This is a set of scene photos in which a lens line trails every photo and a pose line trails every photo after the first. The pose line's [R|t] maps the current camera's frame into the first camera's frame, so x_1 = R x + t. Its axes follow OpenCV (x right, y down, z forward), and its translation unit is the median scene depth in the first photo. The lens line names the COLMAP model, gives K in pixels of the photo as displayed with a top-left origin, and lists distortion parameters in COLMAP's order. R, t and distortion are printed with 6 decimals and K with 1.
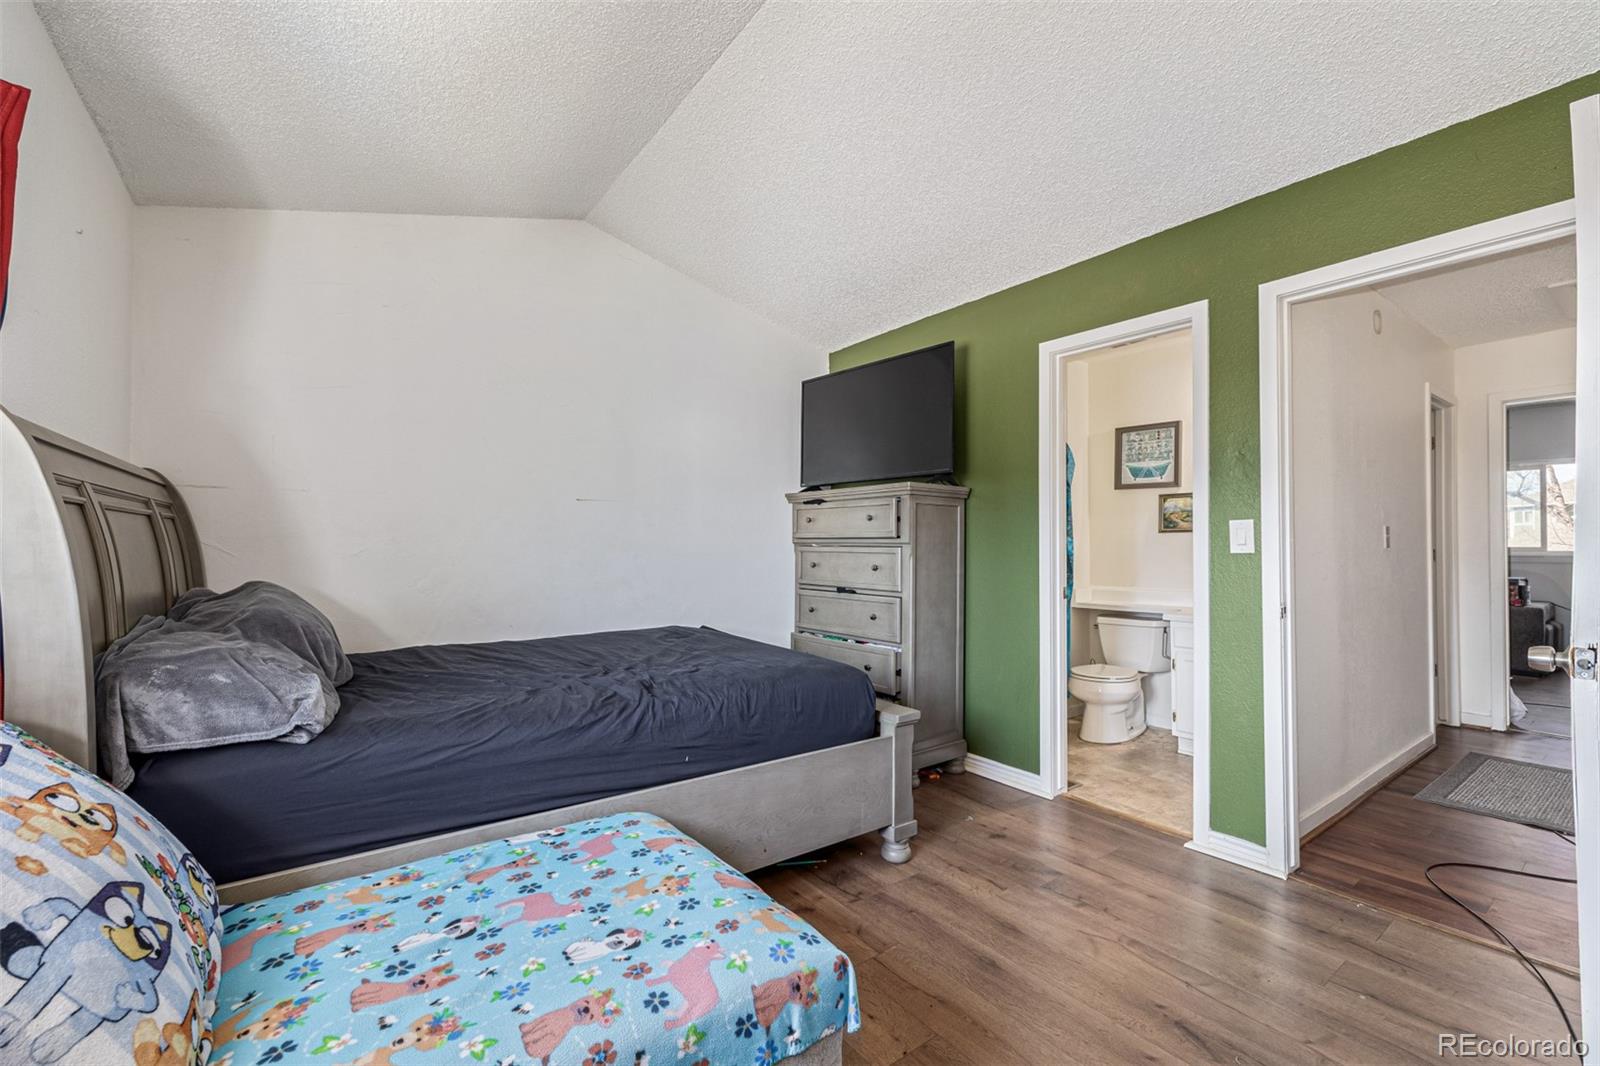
lens RADIAL K [[677.0, 0, 795.5], [0, 677.0, 542.0], [0, 0, 1]] dist [-0.000470, -0.000417]
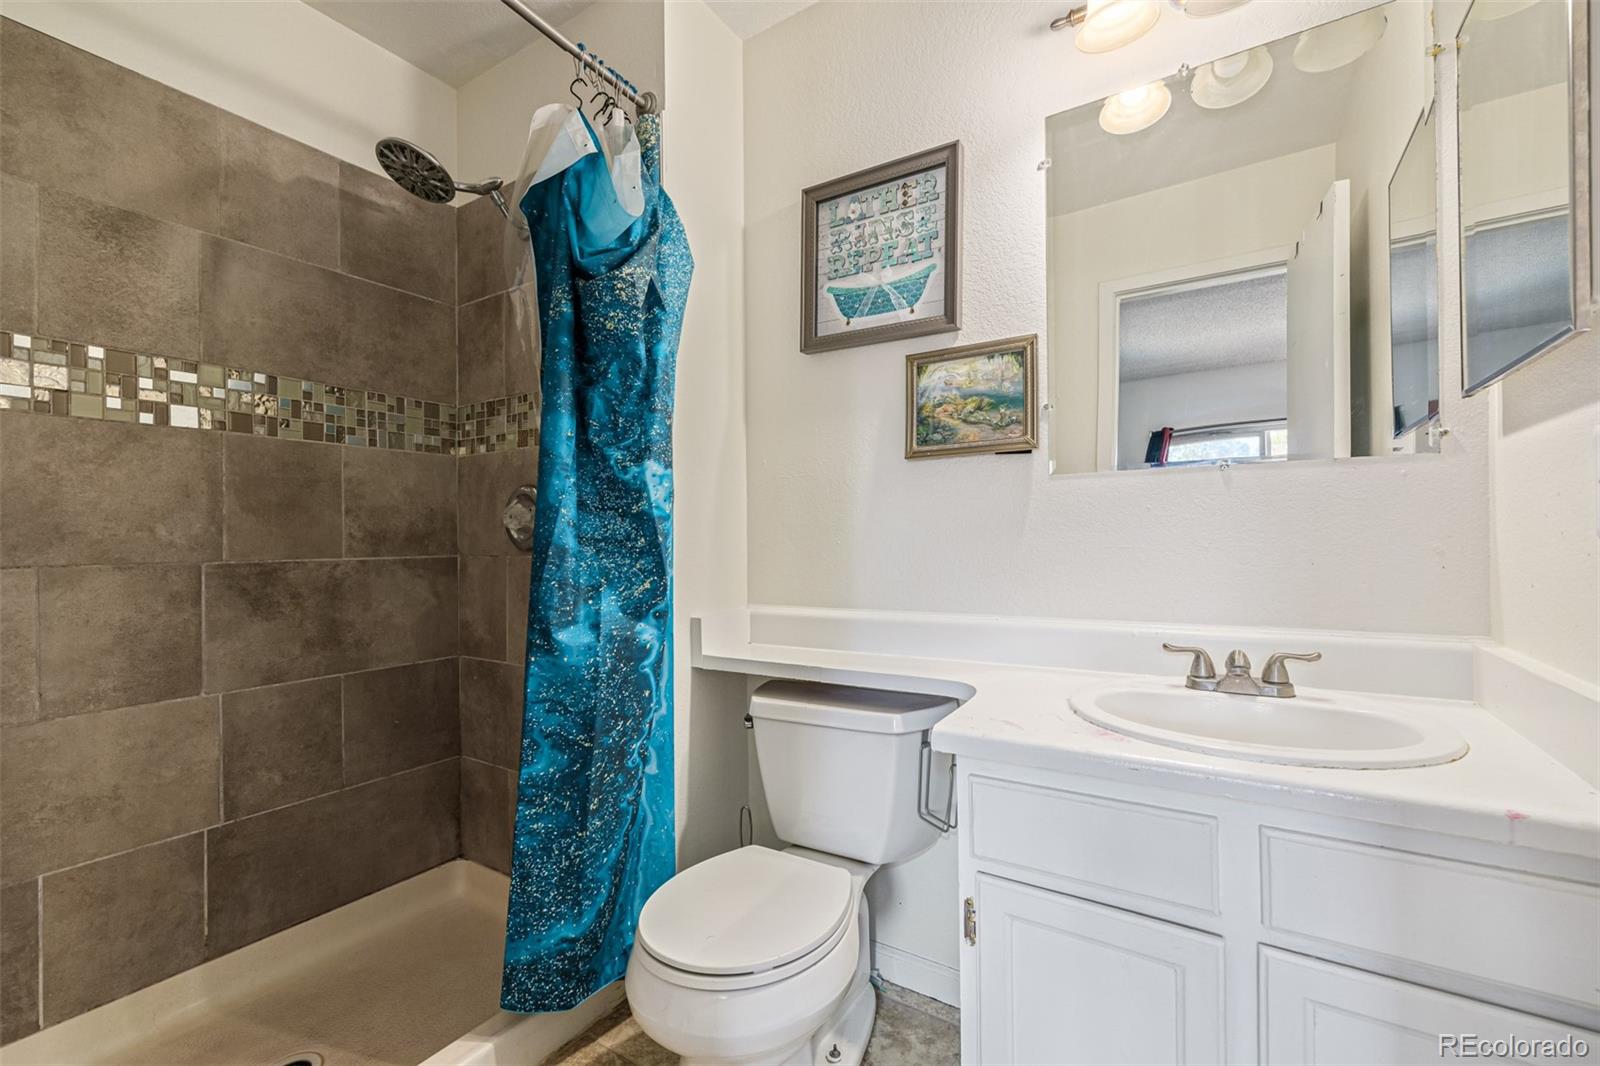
lens RADIAL K [[677.0, 0, 803.4], [0, 677.0, 528.3], [0, 0, 1]] dist [-0.000470, -0.000417]
pose [[0.925907, -0.007068, 0.377685, 0.344086], [0.003222, 0.999936, 0.010815, 0.020377], [-0.377738, -0.008797, 0.925871, 0.677309]]
